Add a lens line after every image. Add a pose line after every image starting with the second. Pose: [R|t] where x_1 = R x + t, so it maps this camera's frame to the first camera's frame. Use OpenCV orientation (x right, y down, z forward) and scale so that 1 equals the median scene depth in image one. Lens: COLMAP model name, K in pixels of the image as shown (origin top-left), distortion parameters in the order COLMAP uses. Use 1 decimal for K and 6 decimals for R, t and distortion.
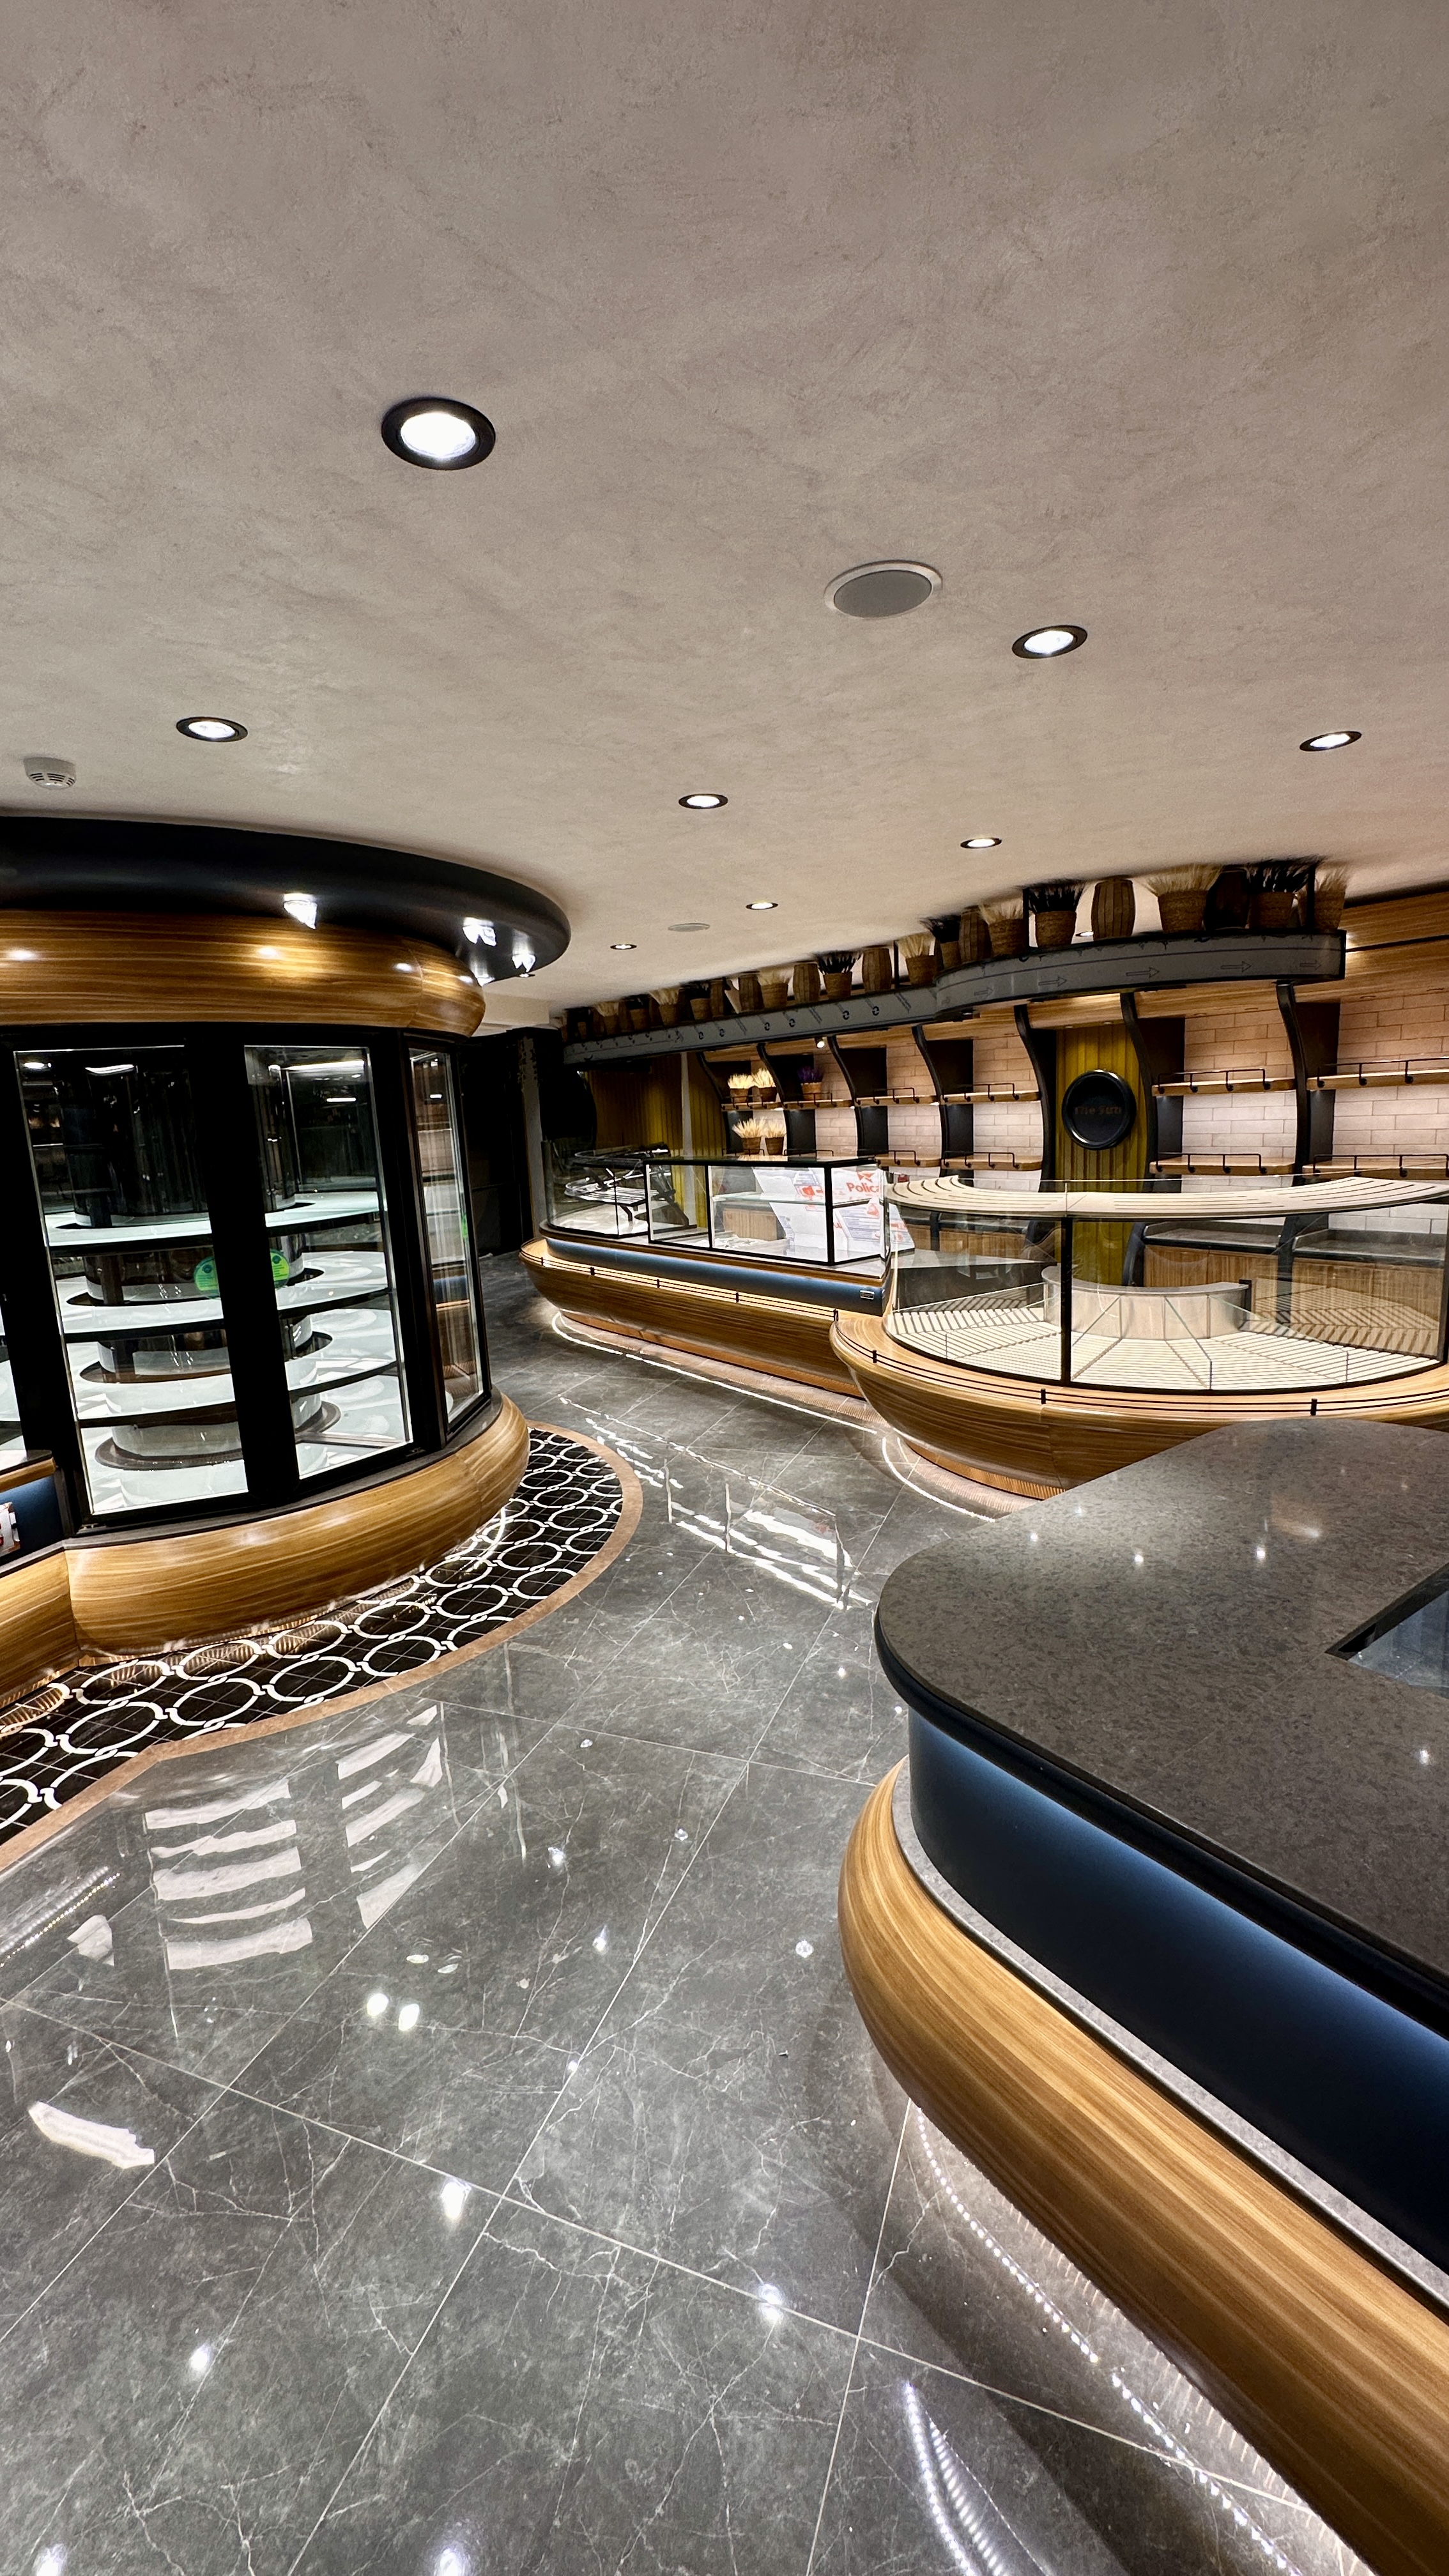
lens RADIAL K [[1030.0, 0, 727.0], [0, 1030.0, 1289.3], [0, 0, 1]] dist [-0.005696, 0.000623]
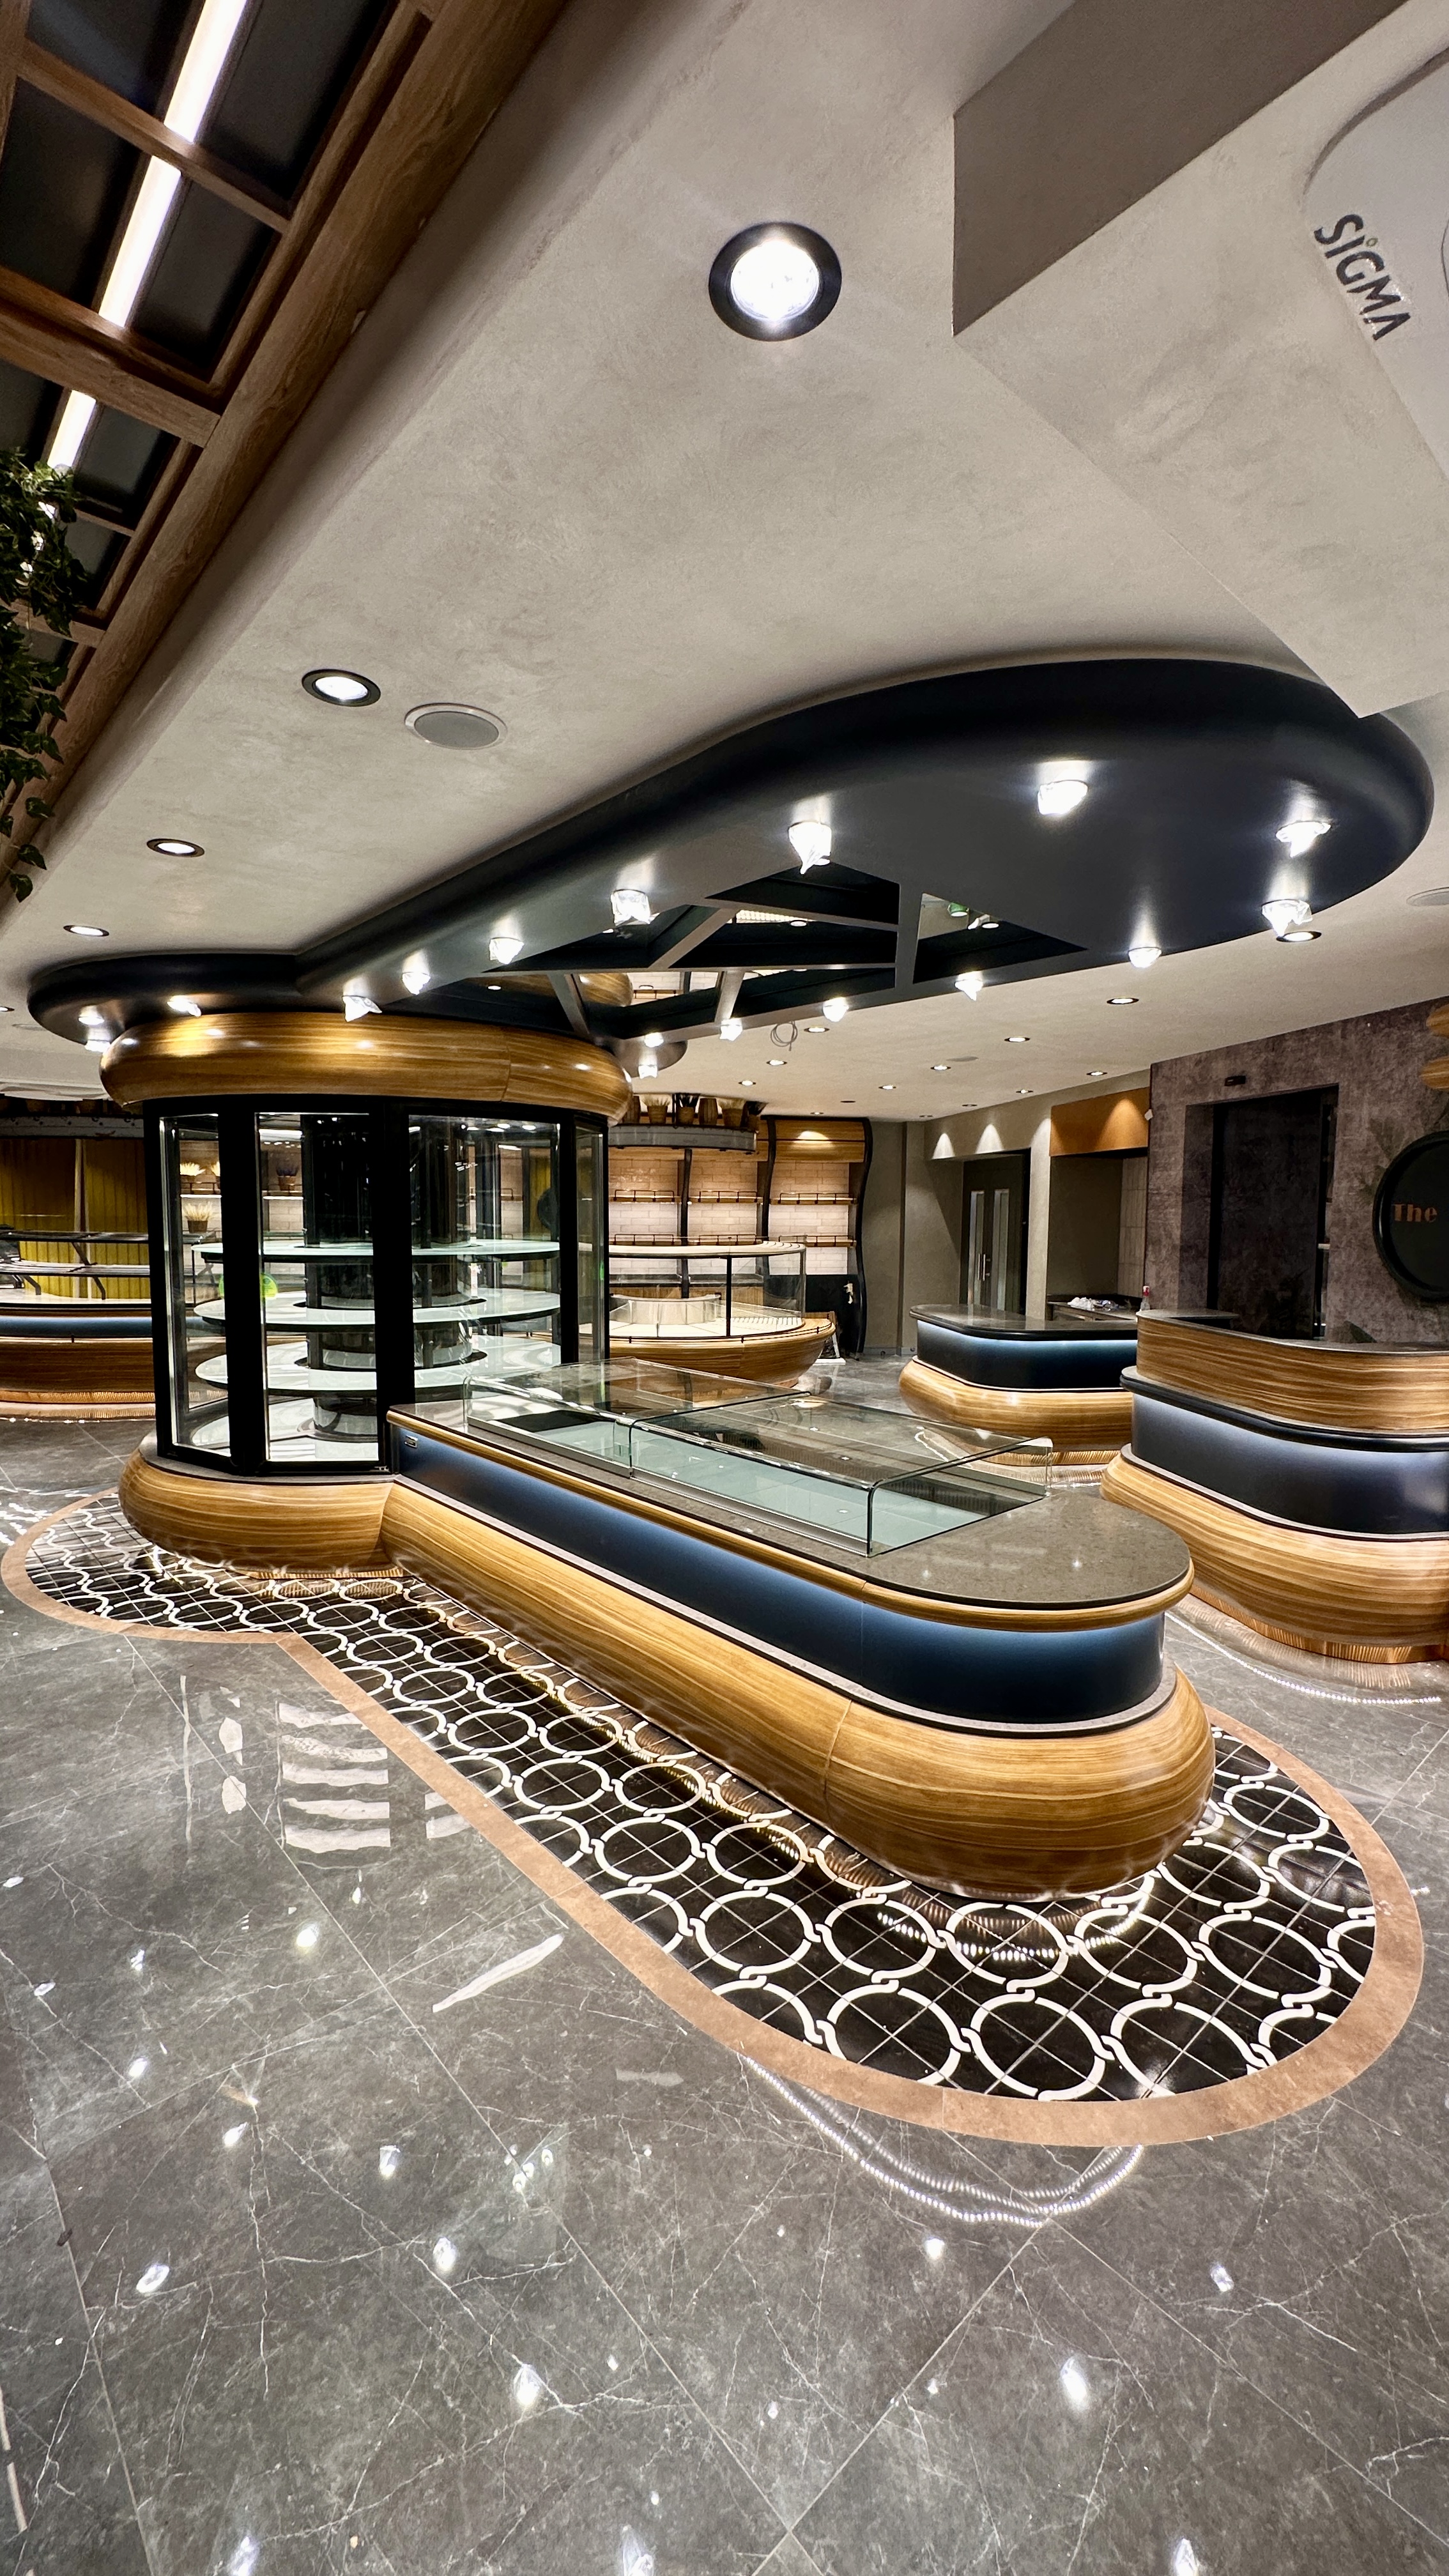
lens RADIAL K [[1030.0, 0, 727.0], [0, 1030.0, 1289.3], [0, 0, 1]] dist [-0.005696, 0.000623]
pose [[0.453374, -0.015255, 0.891190, -1.552432], [0.123334, 0.991309, -0.045774, 0.095227], [-0.882746, 0.130667, 0.451315, 0.074259]]
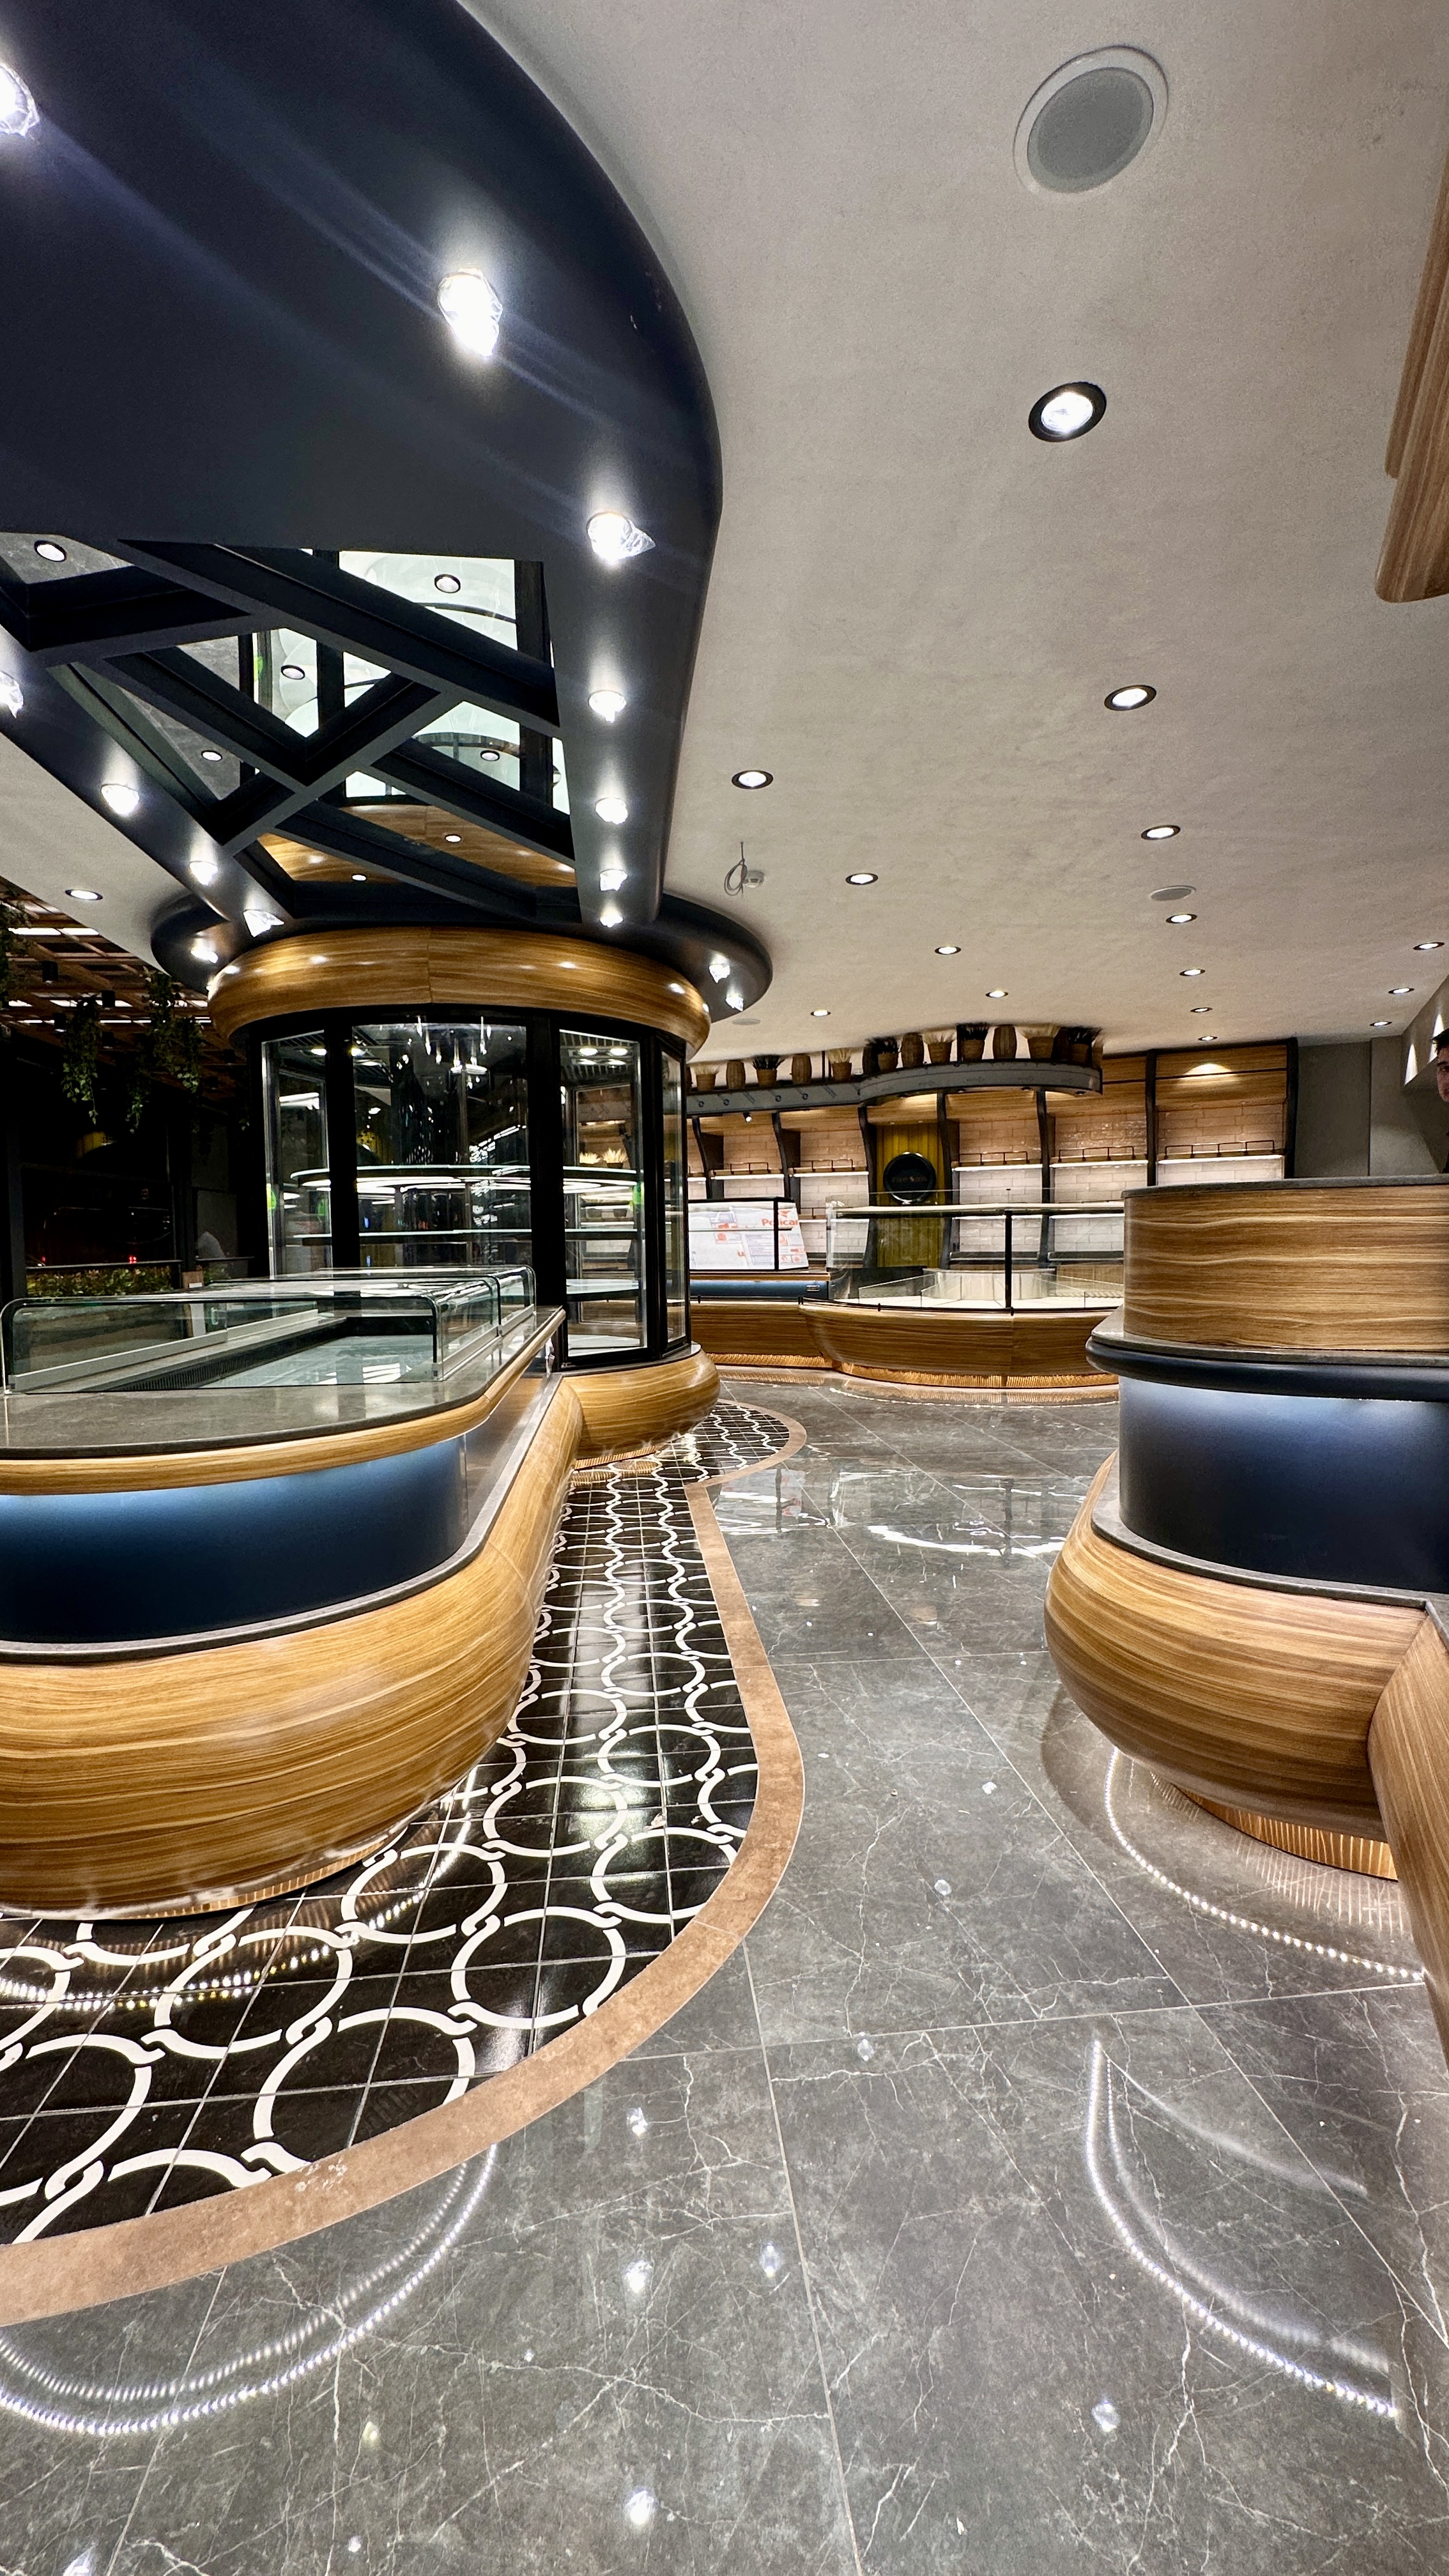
lens RADIAL K [[1033.3, 0, 727.4], [0, 1033.3, 1289.8], [0, 0, 1]] dist [-0.006083, 0.000685]
pose [[0.889367, 0.018031, 0.456838, -0.885900], [0.046520, 0.990467, -0.129658, 0.266856], [-0.454821, 0.136566, 0.880050, -0.290232]]
